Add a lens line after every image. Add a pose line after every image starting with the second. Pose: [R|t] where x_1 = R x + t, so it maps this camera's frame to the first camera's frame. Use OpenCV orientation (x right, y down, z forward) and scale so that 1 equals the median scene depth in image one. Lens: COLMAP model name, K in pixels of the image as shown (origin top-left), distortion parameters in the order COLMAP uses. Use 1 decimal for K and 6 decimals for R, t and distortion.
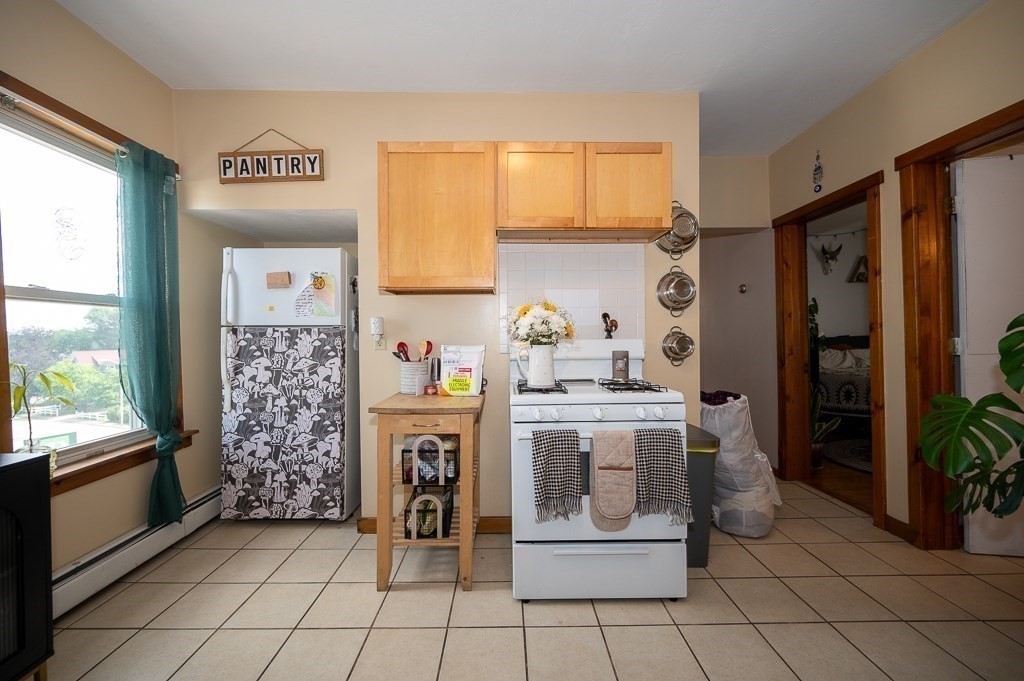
lens RADIAL K [[398.9, 0, 510.4], [0, 398.9, 333.6], [0, 0, 1]] dist [-0.001798, -0.000078]
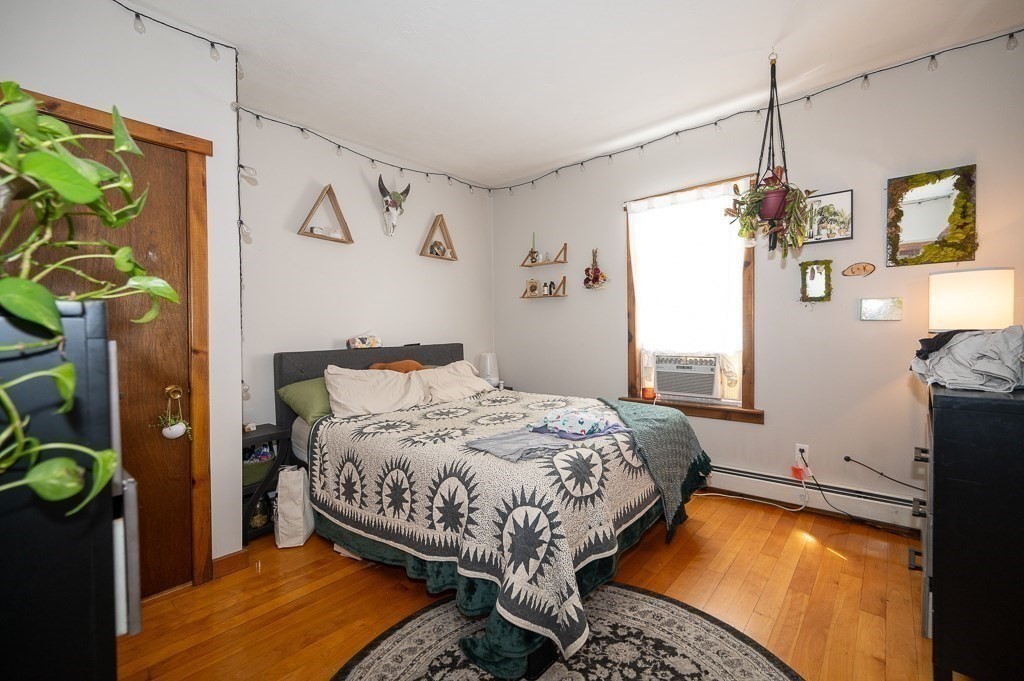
lens RADIAL K [[450.4, 0, 515.1], [0, 450.4, 341.7], [0, 0, 1]] dist [0.001988, 0.000060]
pose [[0.644406, 0.000413, 0.764683, 0.436324], [-0.007918, 0.999950, 0.006132, -0.003661], [-0.764642, -0.010007, 0.644377, 0.466779]]
